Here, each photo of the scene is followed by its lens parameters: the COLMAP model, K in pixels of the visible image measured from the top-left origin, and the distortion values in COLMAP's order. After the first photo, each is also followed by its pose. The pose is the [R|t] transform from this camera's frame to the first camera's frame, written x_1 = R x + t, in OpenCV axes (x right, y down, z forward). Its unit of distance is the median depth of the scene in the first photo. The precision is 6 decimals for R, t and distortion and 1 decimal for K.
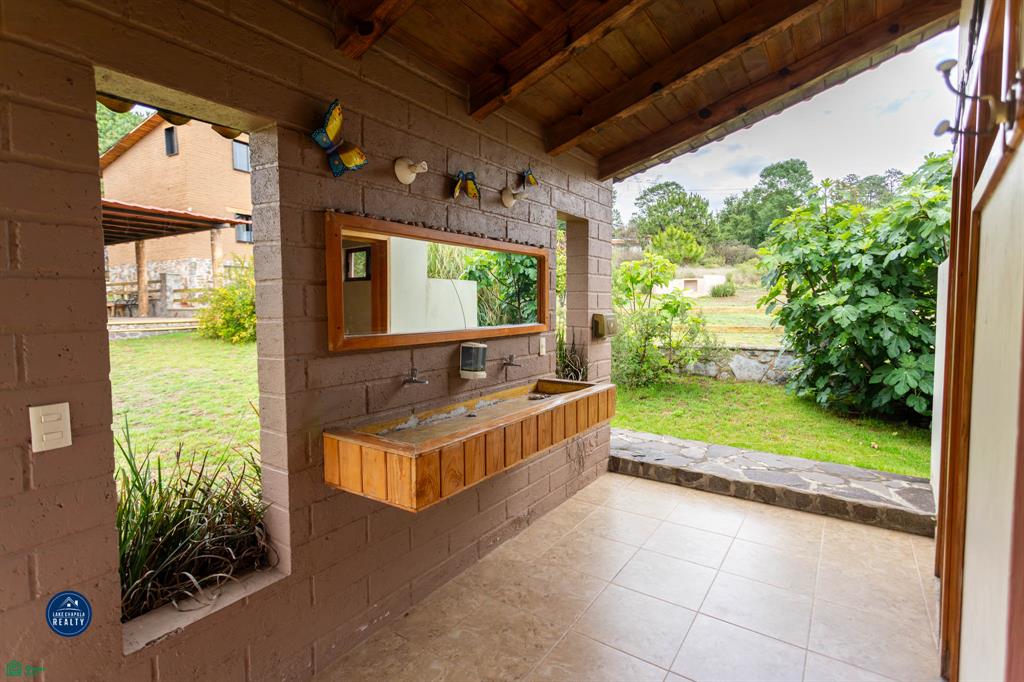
lens RADIAL K [[495.9, 0, 511.5], [0, 495.9, 335.1], [0, 0, 1]] dist [0.009776, 0.002257]
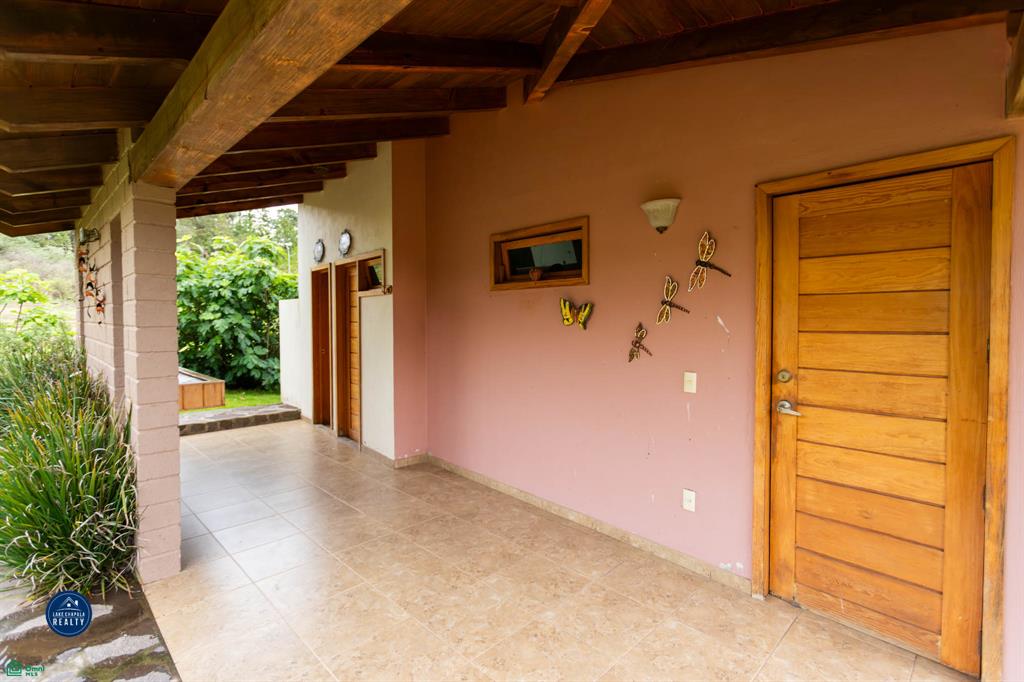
lens RADIAL K [[495.9, 0, 512.0], [0, 495.9, 333.4], [0, 0, 1]] dist [0.009776, 0.002257]
pose [[0.202546, -0.025266, 0.978947, -0.747896], [0.056120, 0.998324, 0.014155, 0.018296], [-0.977663, 0.052072, 0.203624, -0.282084]]
